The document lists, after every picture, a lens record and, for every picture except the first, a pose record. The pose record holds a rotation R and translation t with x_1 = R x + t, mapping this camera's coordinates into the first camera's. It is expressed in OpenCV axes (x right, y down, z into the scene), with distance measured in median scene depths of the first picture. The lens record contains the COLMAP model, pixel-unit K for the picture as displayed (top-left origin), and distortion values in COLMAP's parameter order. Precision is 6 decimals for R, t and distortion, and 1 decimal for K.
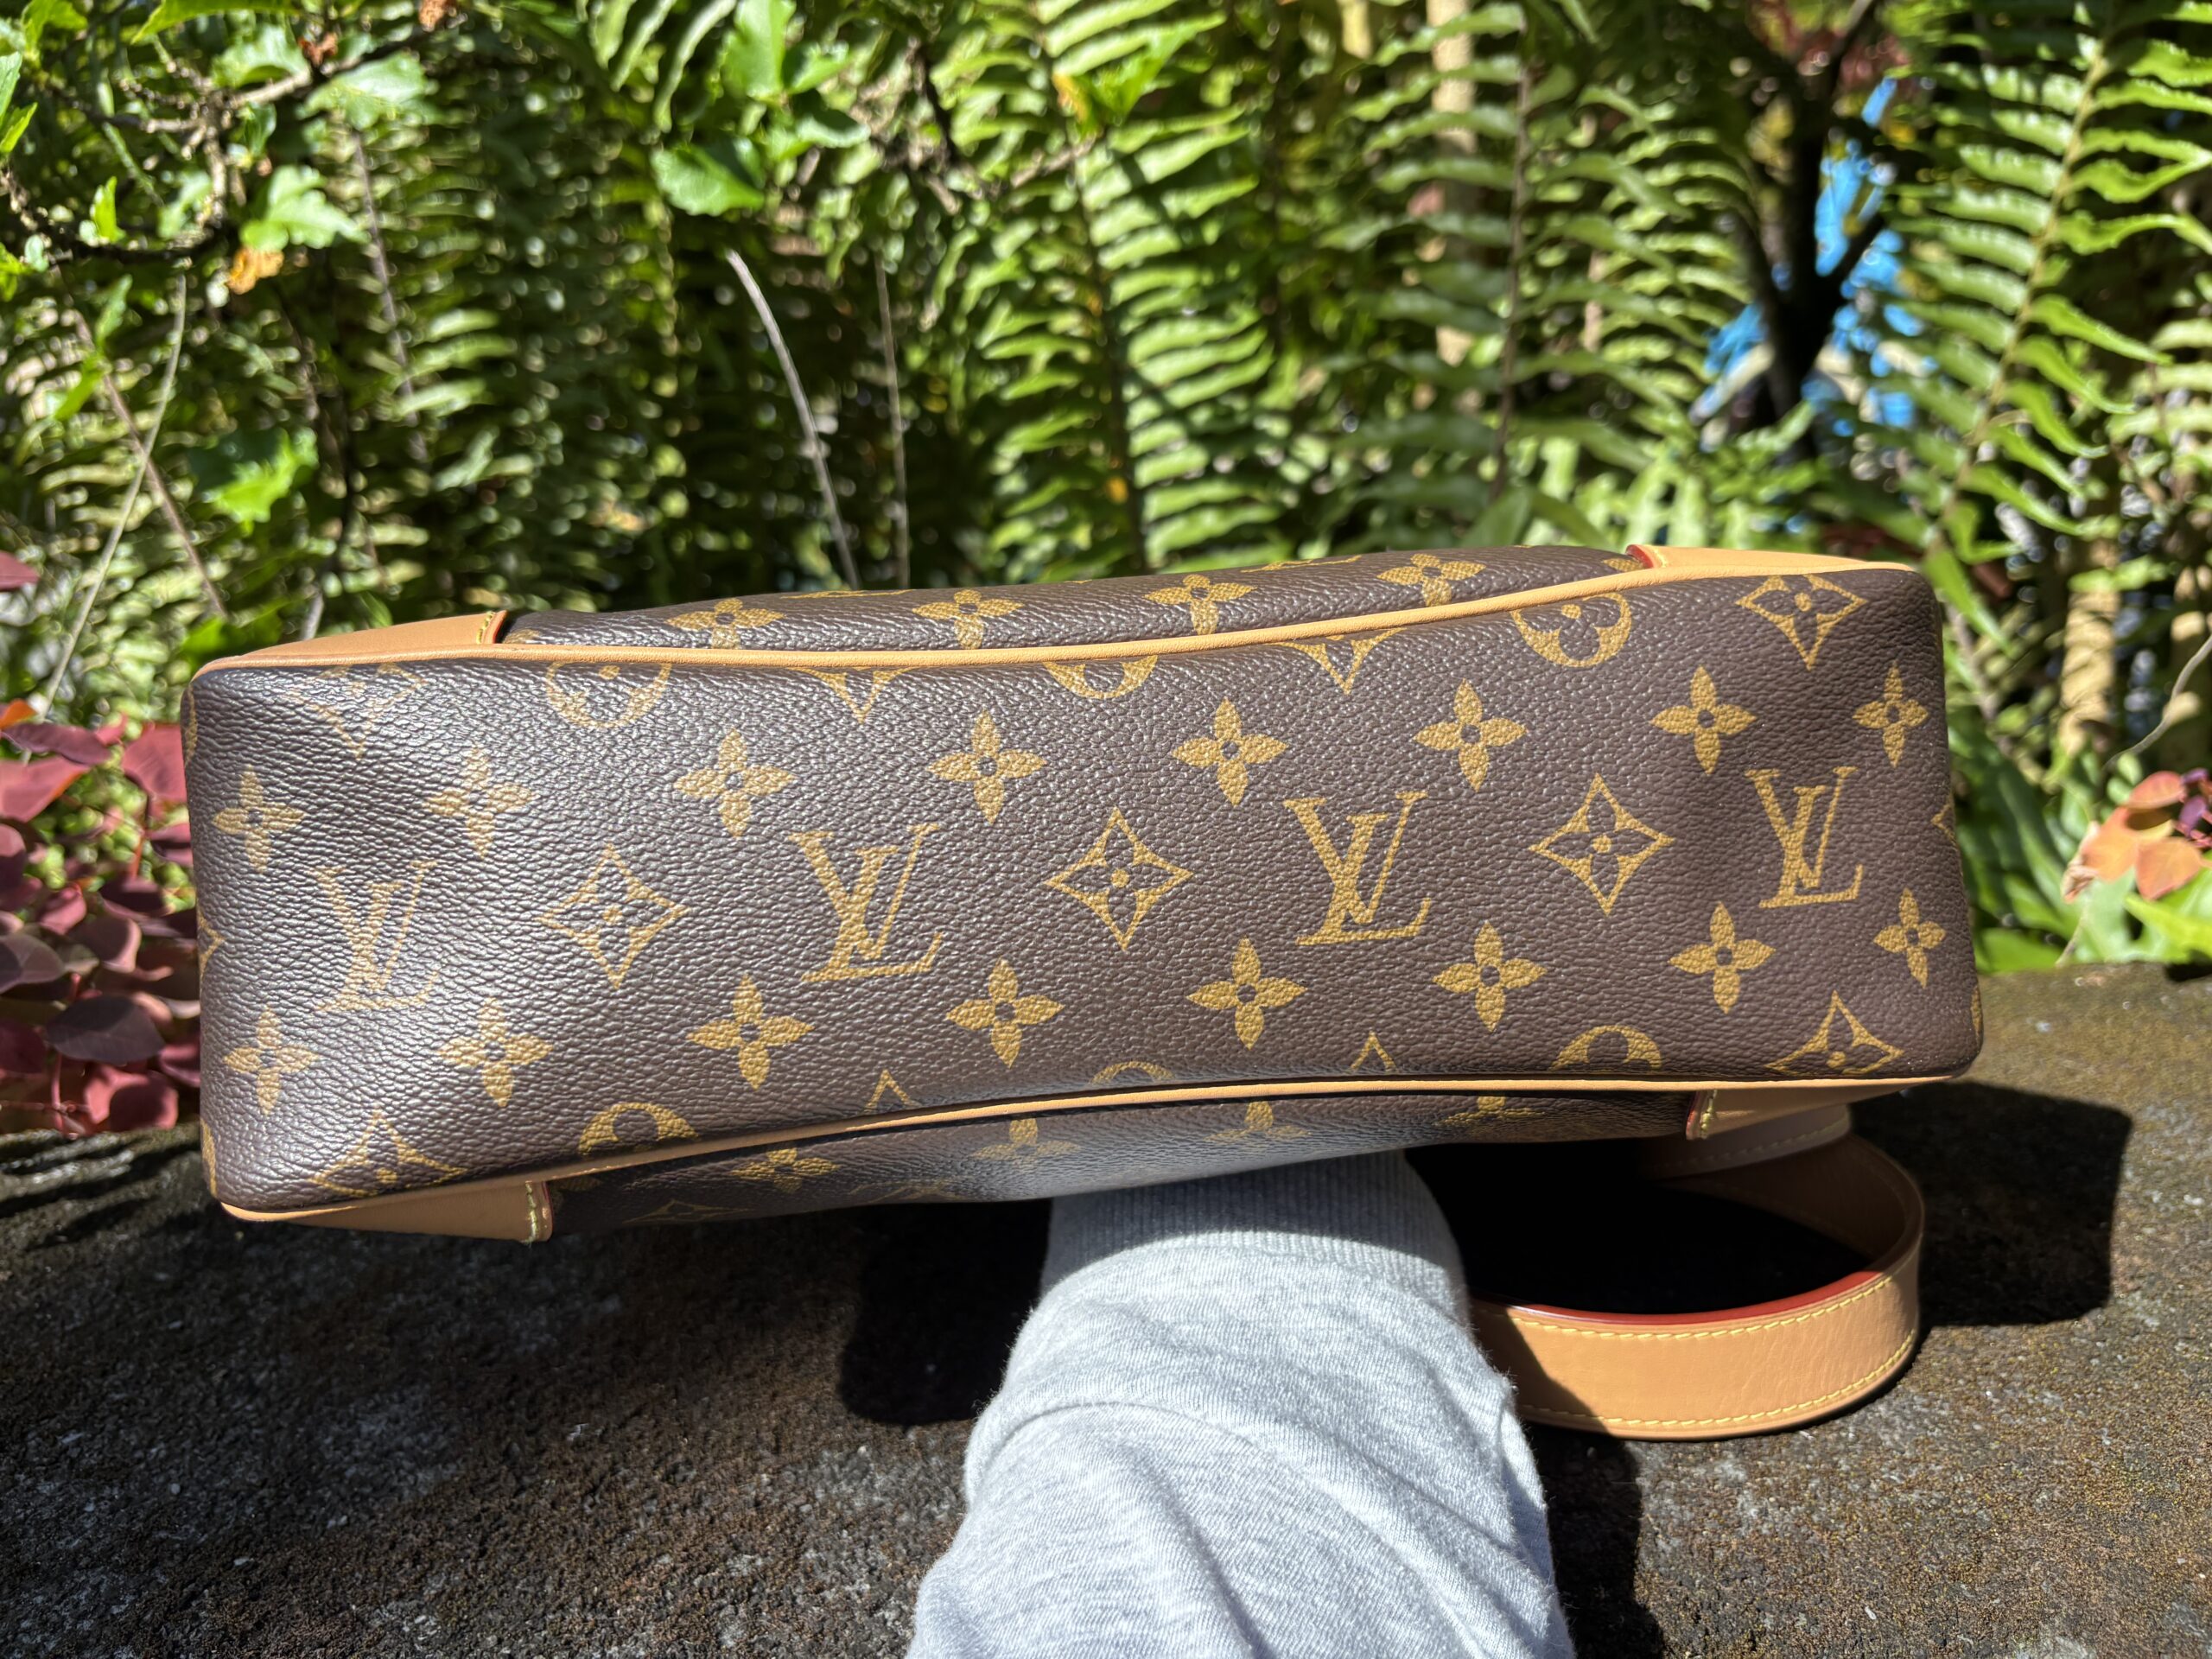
lens RADIAL K [[1686.4, 0, 1121.2], [0, 1686.4, 825.1], [0, 0, 1]] dist [0.039064, -0.077067]
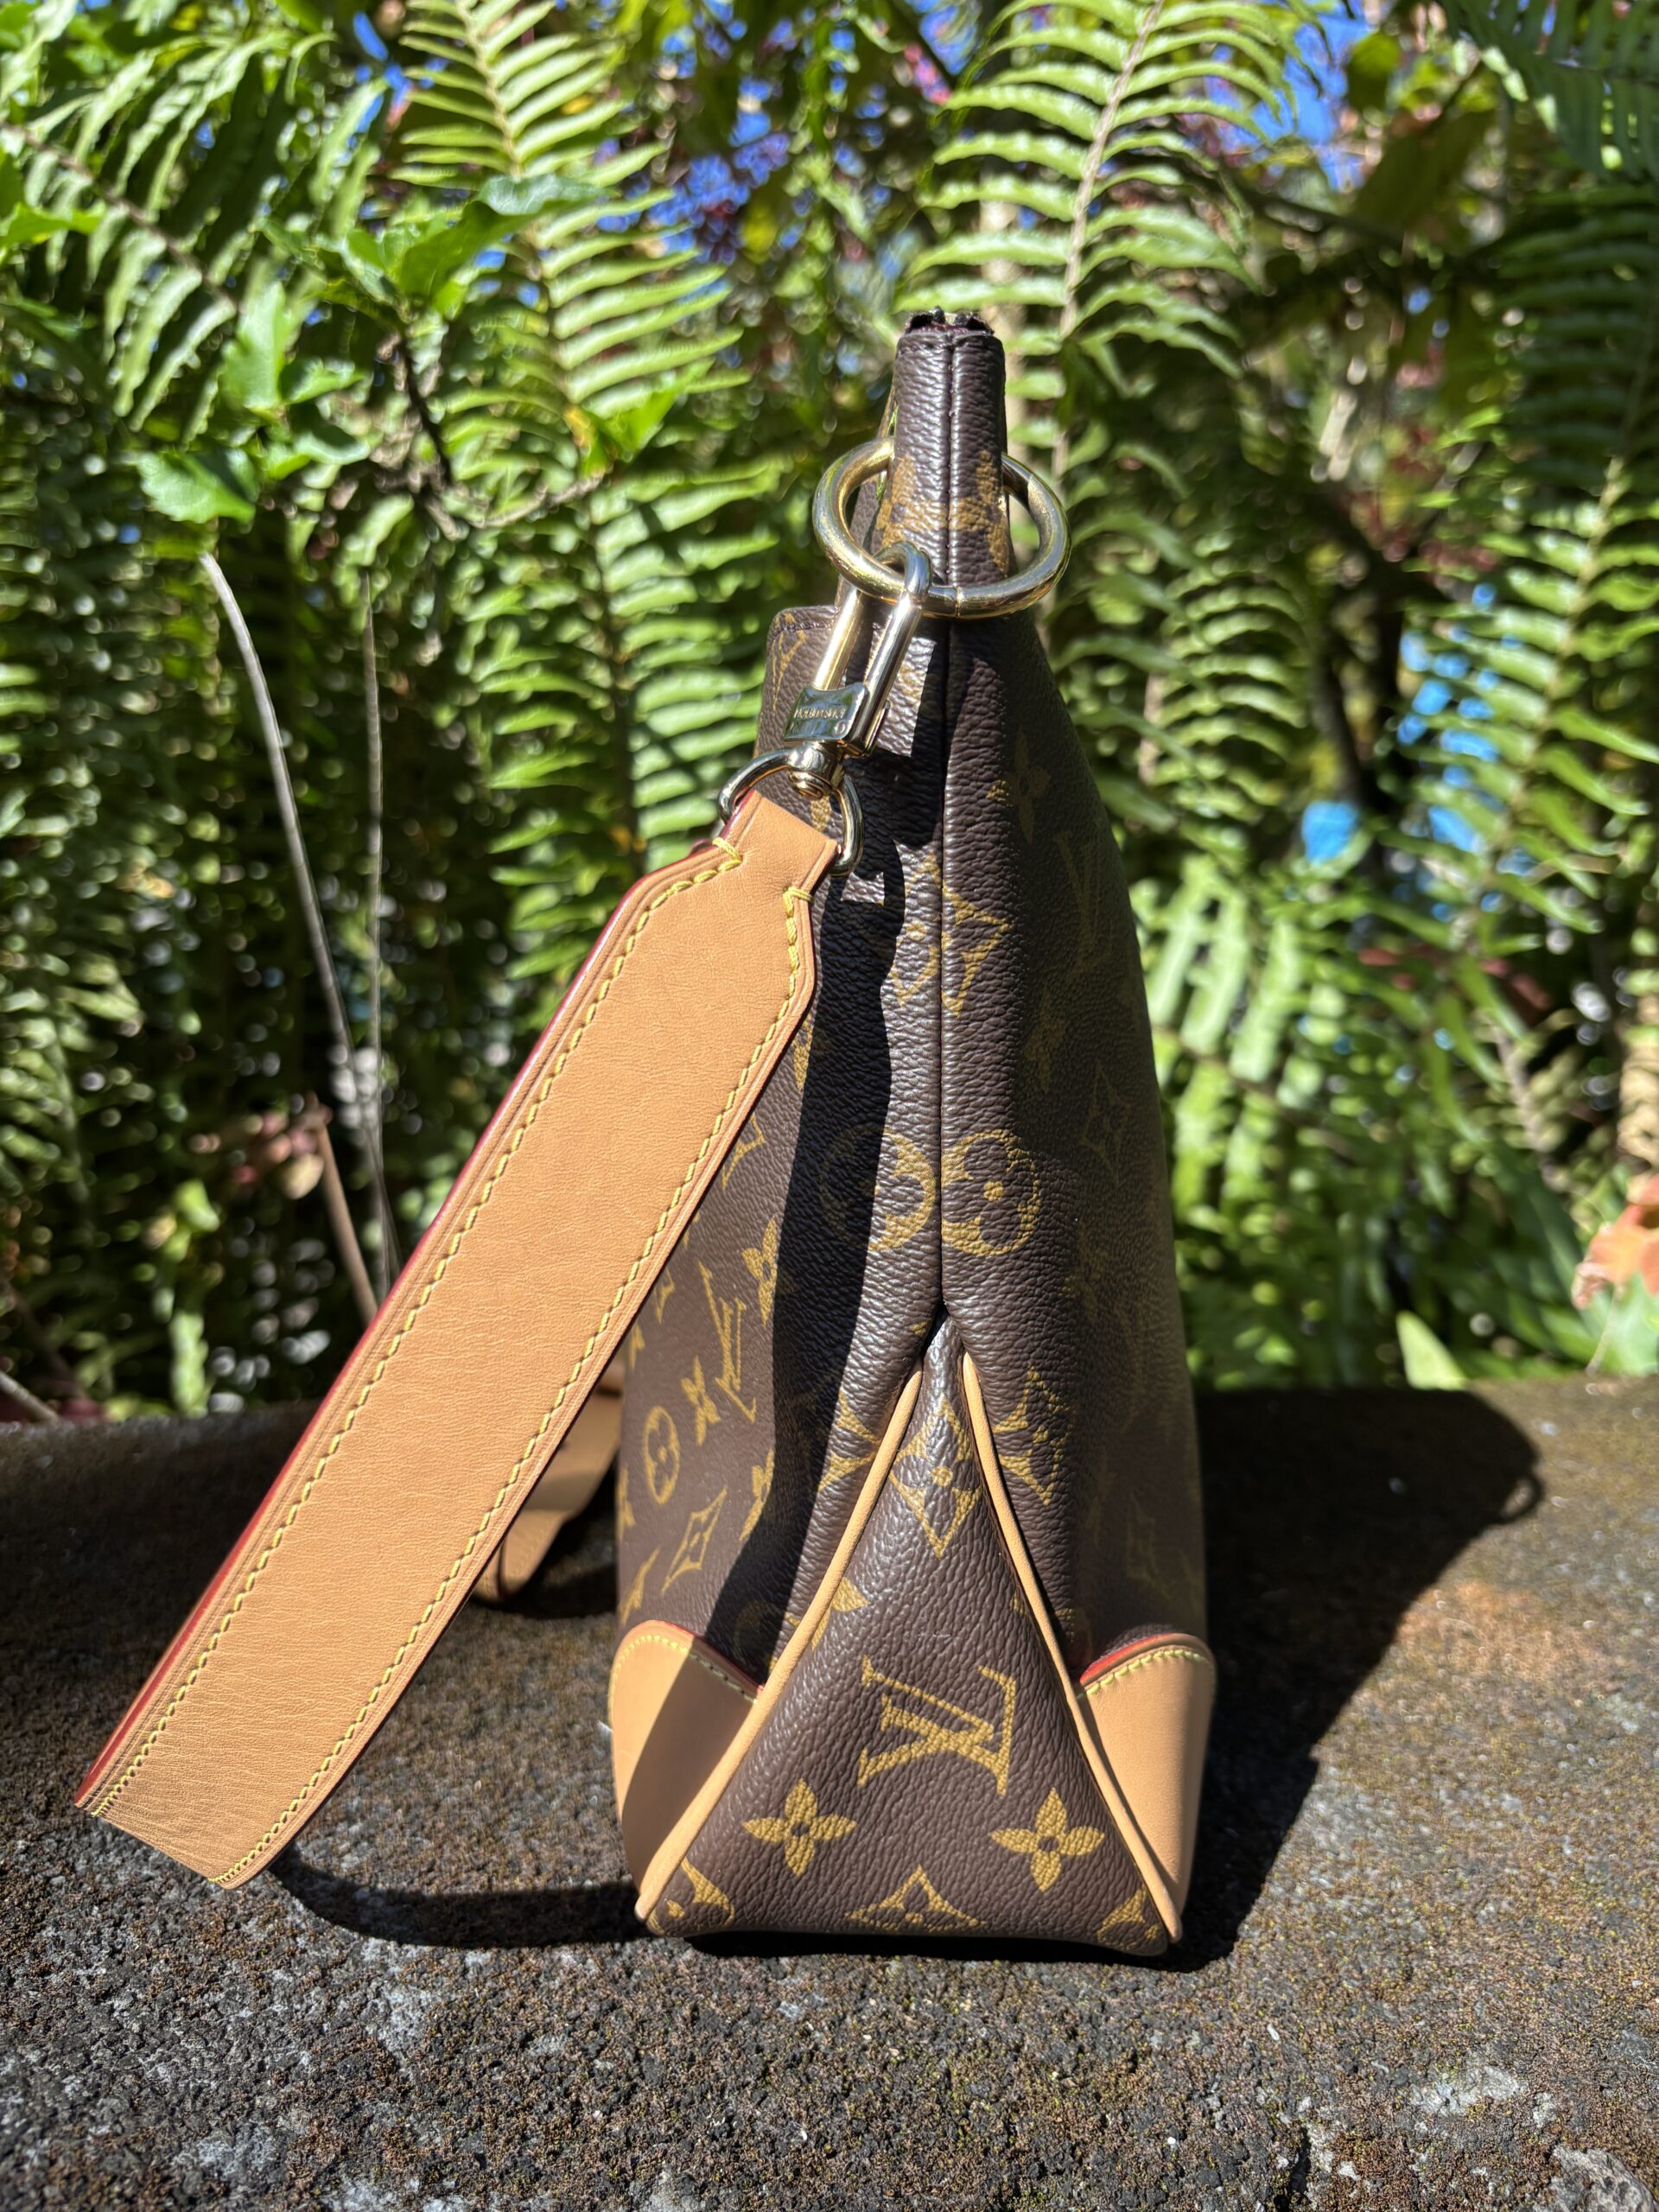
lens RADIAL K [[1685.4, 0, 804.7], [0, 1685.4, 1107.1], [0, 0, 1]] dist [0.040026, -0.077879]
pose [[0.997895, 0.049289, 0.042142, 0.079085], [-0.044735, 0.993685, -0.102906, 0.053637], [-0.046948, 0.100804, 0.993798, 0.061656]]
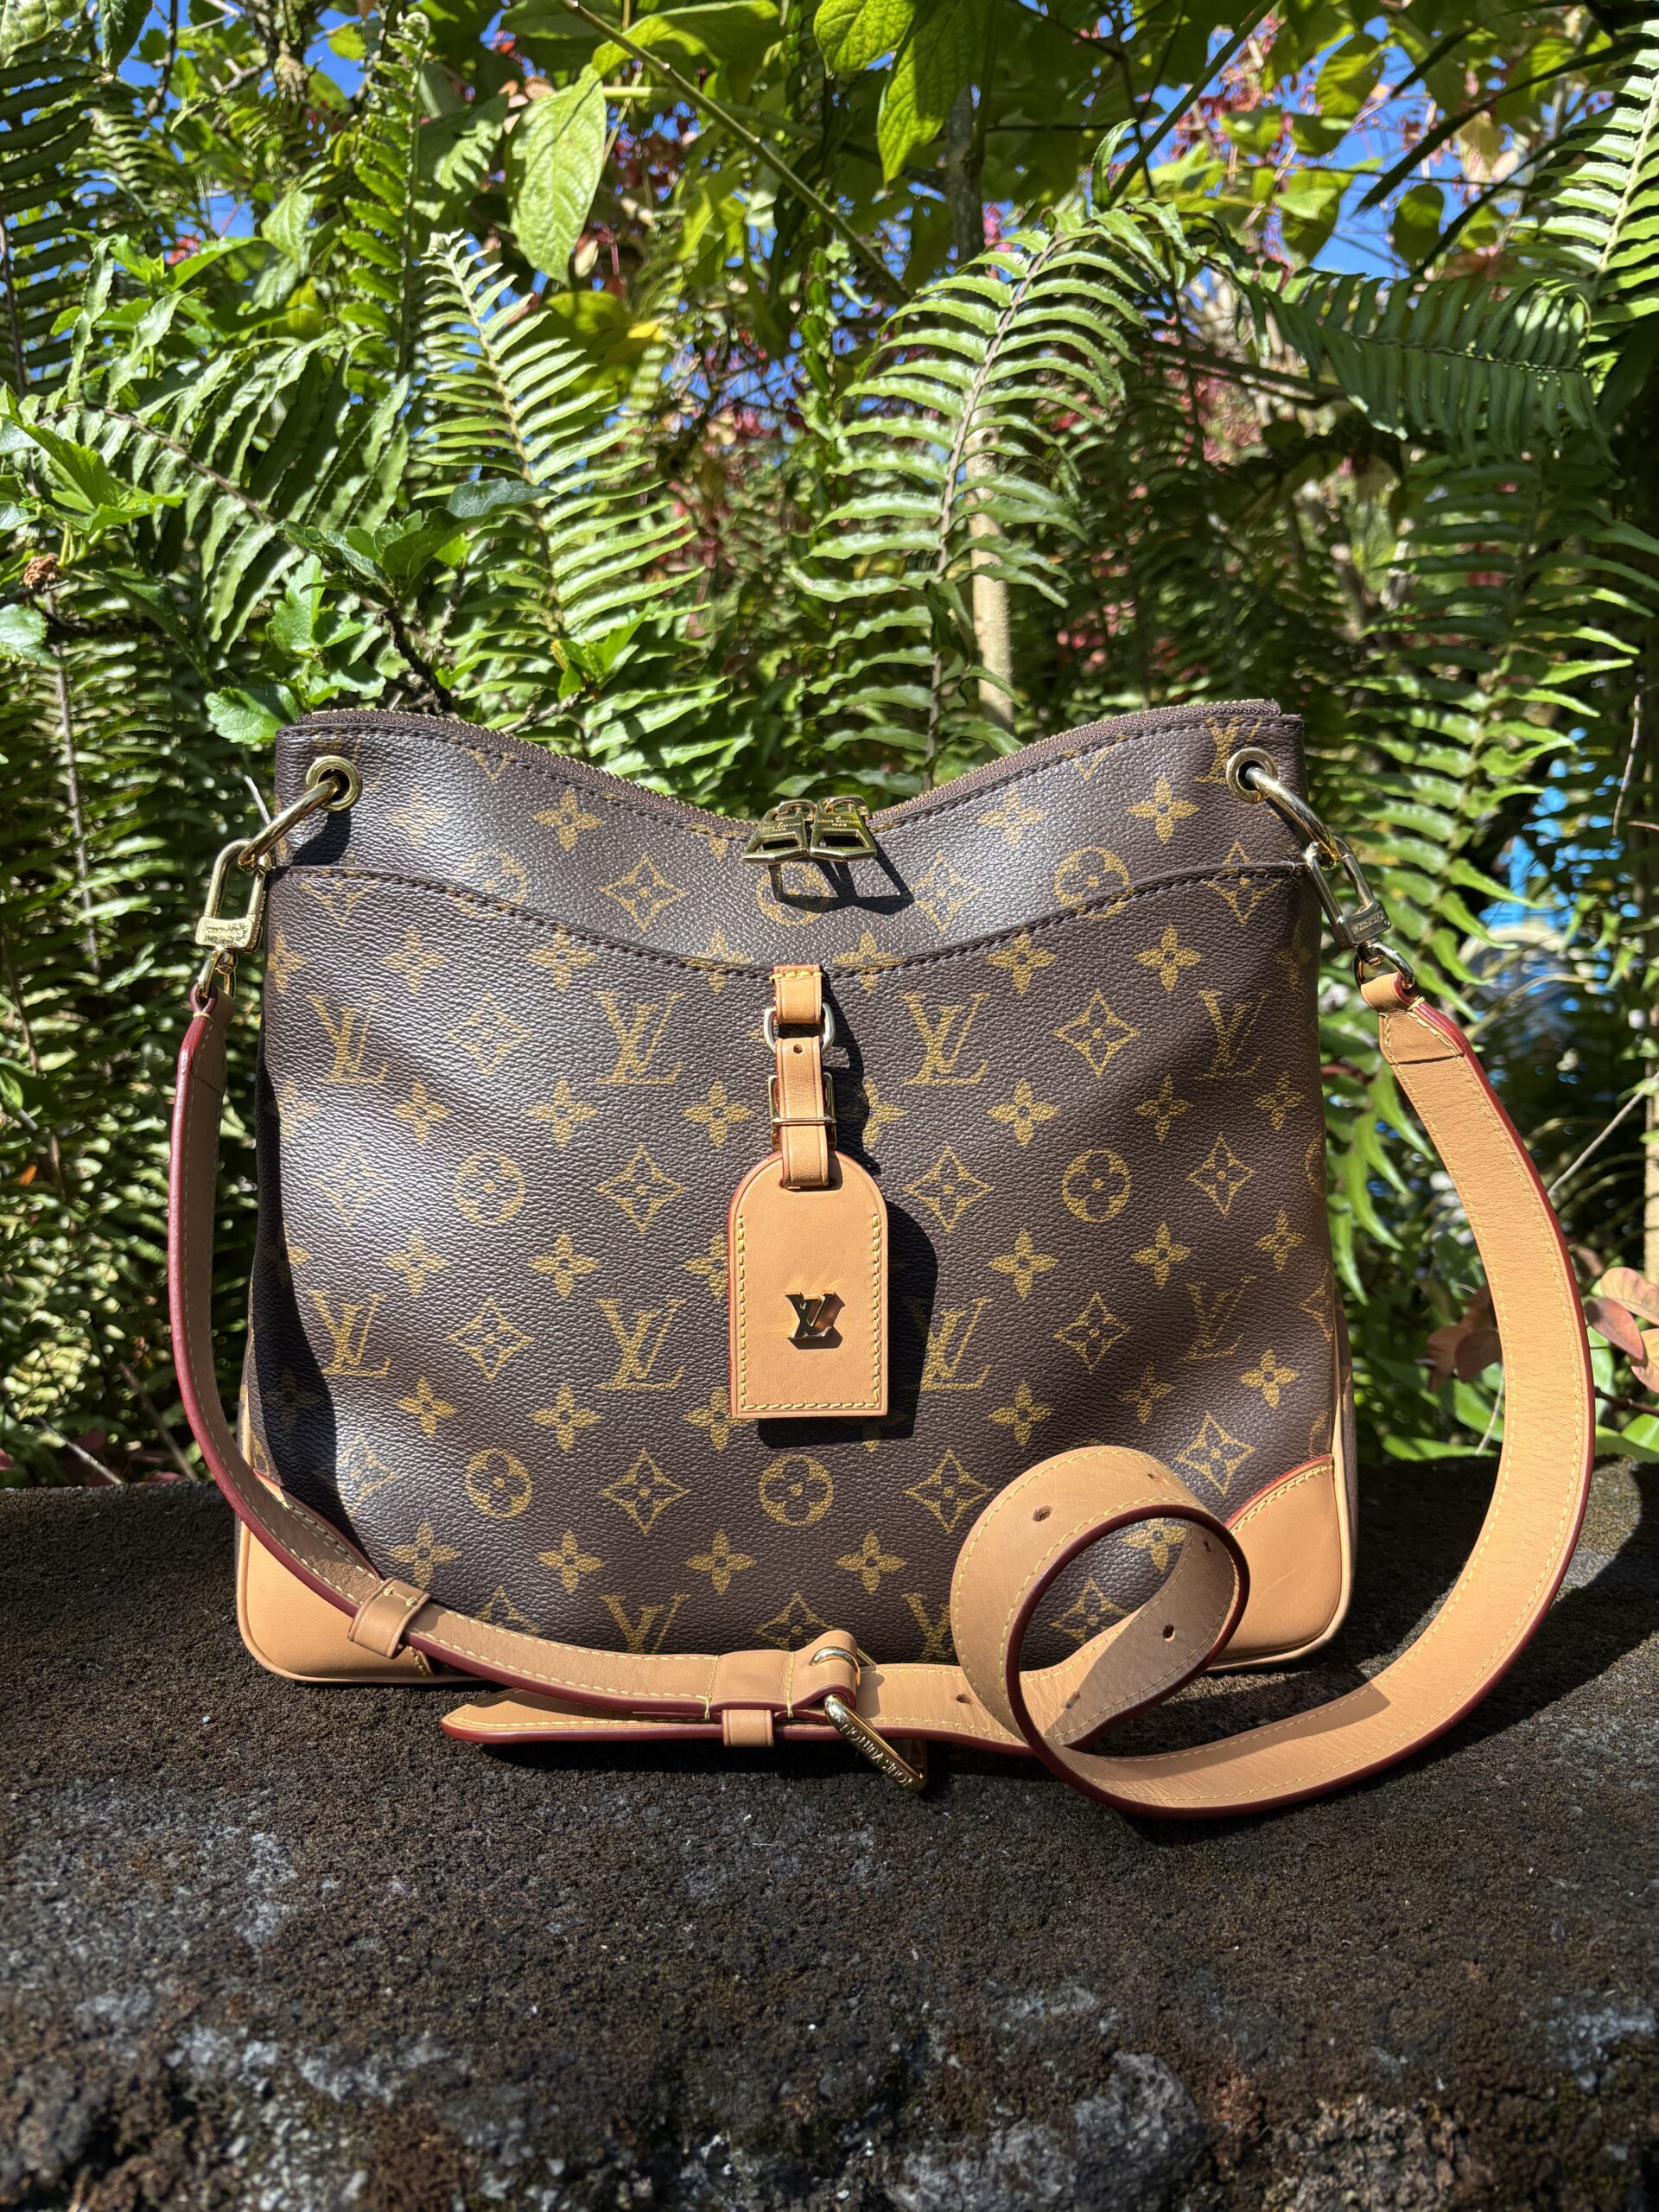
lens RADIAL K [[1659.7, 0, 810.7], [0, 1659.7, 1096.7], [0, 0, 1]] dist [0.033530, -0.055248]
pose [[0.997977, 0.040864, -0.048703, 0.216413], [-0.048258, 0.985630, -0.161879, 0.050353], [0.041388, 0.163902, 0.985608, -0.088077]]
